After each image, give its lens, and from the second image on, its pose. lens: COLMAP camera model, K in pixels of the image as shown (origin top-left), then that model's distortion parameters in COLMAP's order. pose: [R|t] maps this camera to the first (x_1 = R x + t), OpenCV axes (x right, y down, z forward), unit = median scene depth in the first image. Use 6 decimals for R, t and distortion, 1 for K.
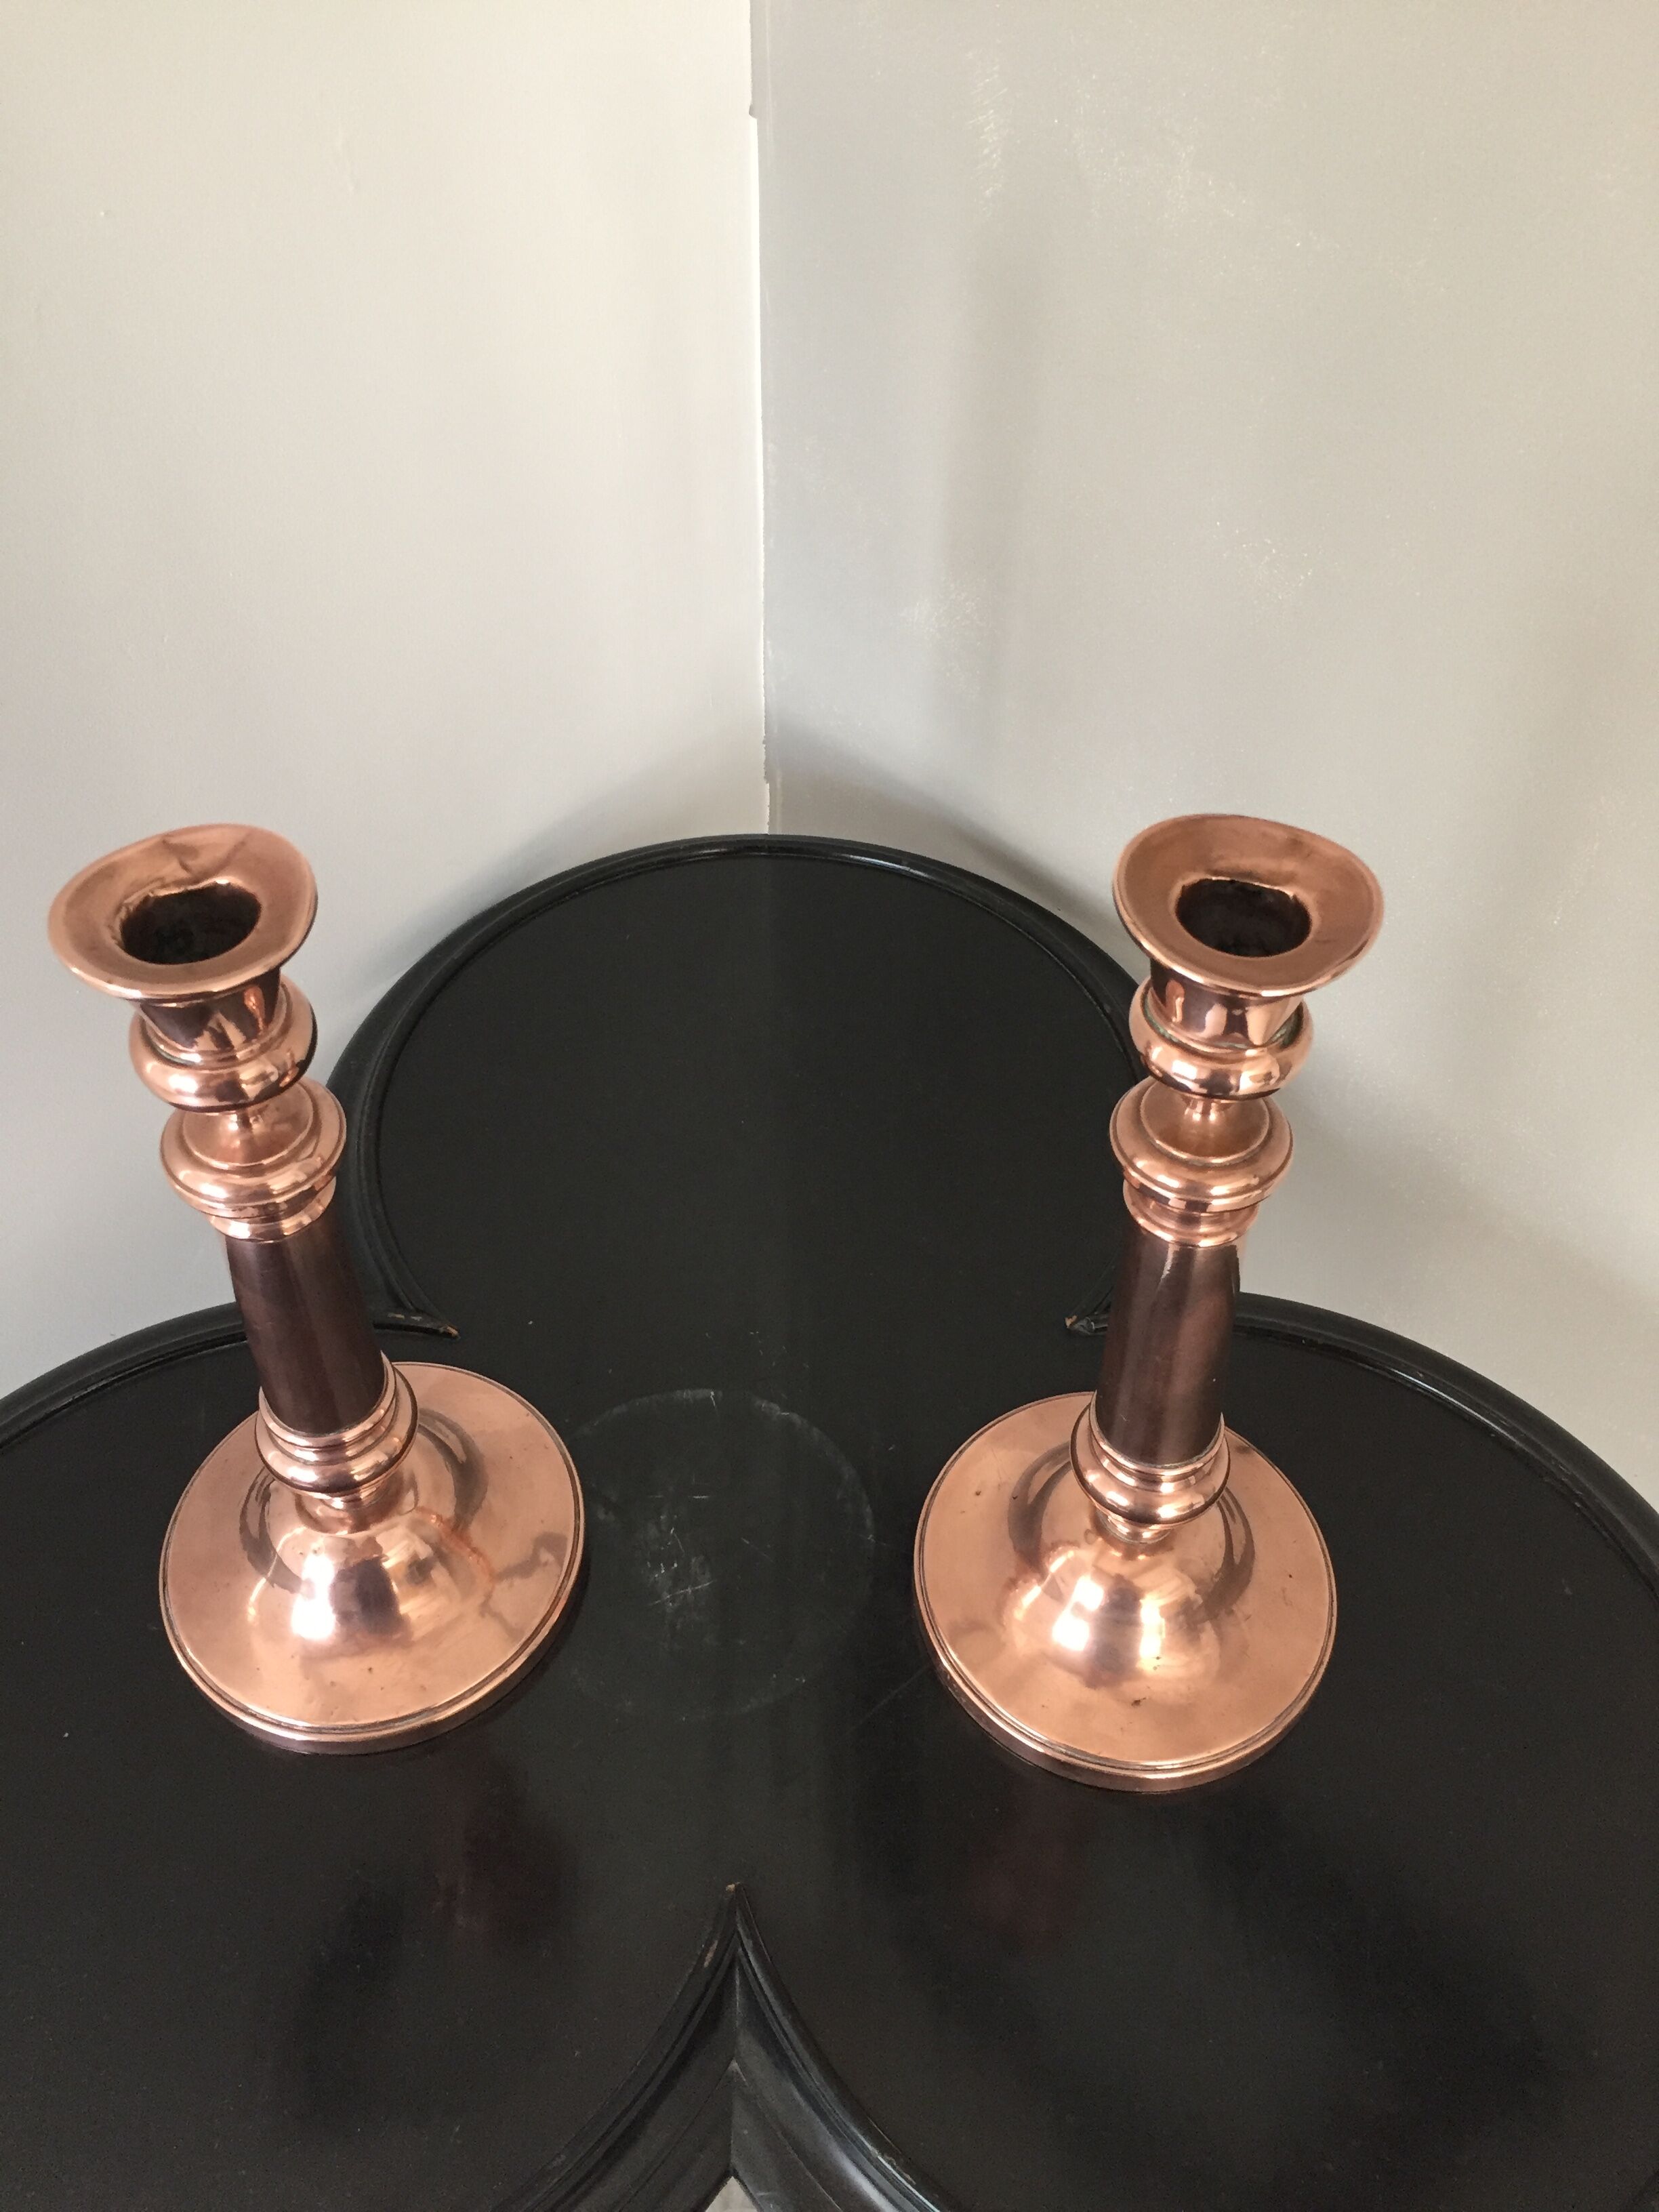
lens RADIAL K [[1888.2, 0, 851.2], [0, 1888.2, 1111.3], [0, 0, 1]] dist [0.051428, -0.040453]
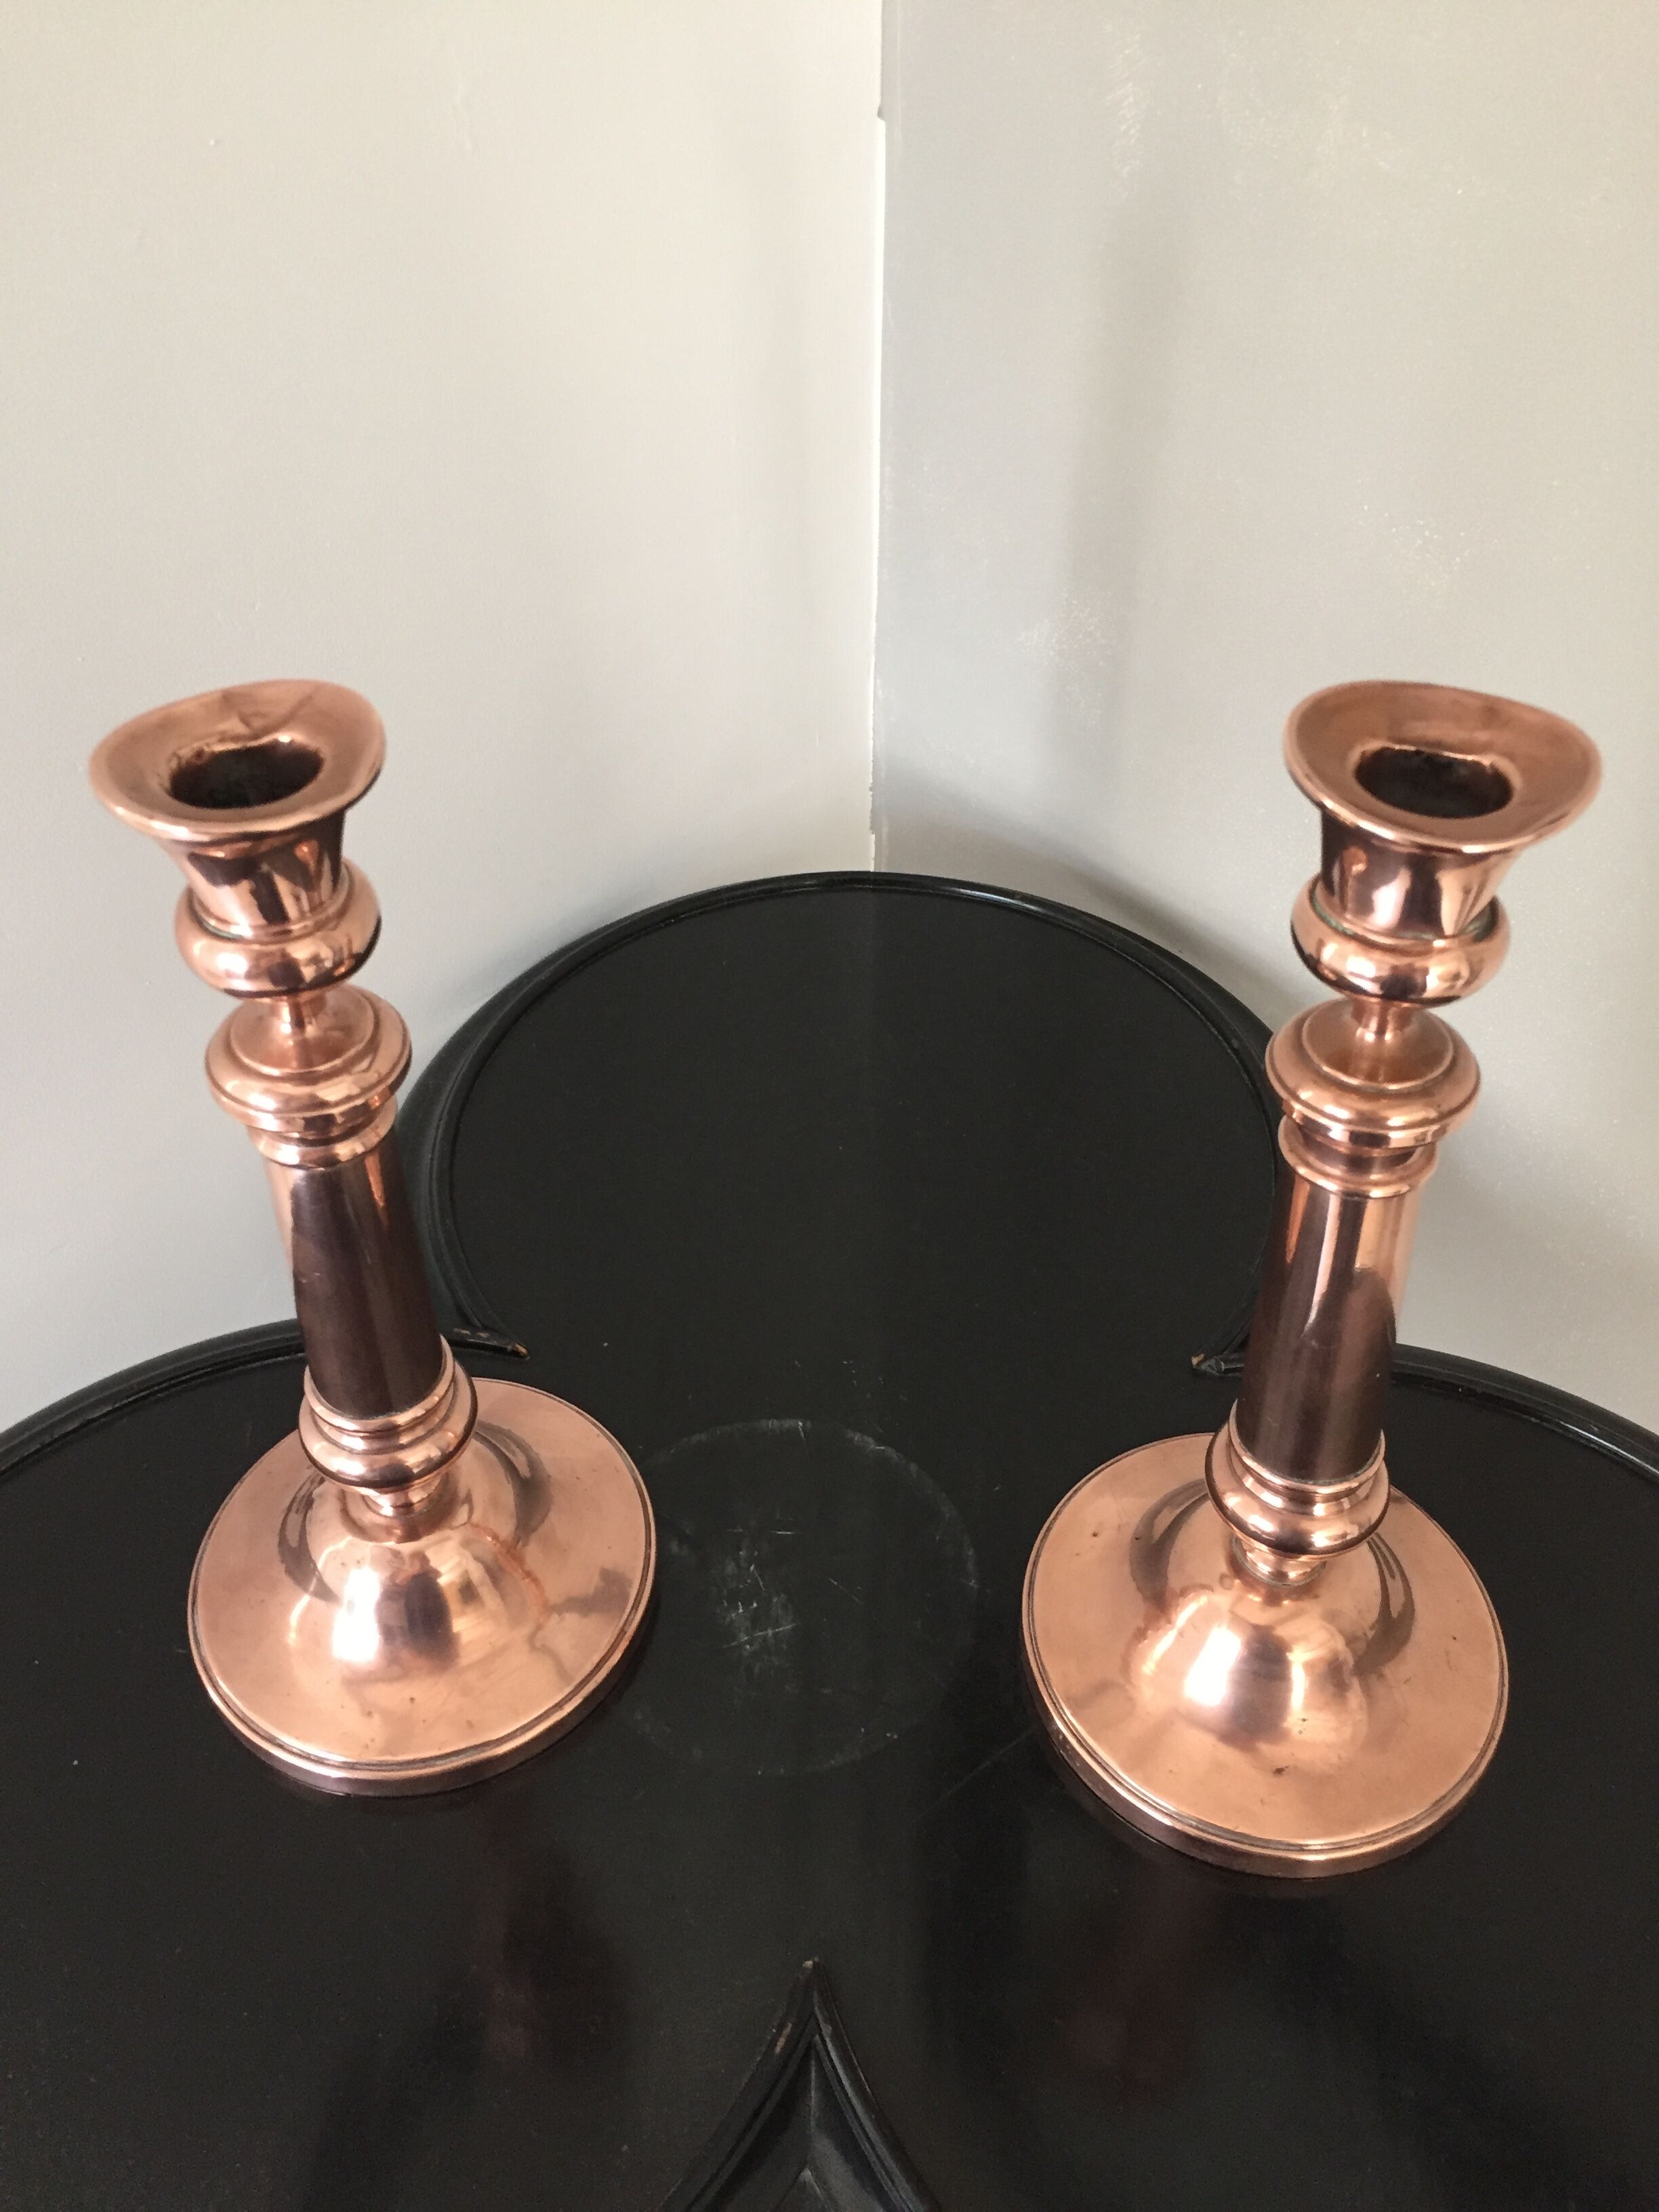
lens RADIAL K [[1888.2, 0, 846.1], [0, 1888.2, 1110.6], [0, 0, 1]] dist [0.051428, -0.040453]
pose [[0.998476, 0.022913, -0.050203, -0.011008], [-0.027571, 0.995176, -0.094157, 0.099218], [0.047803, 0.095397, 0.994291, 0.096856]]
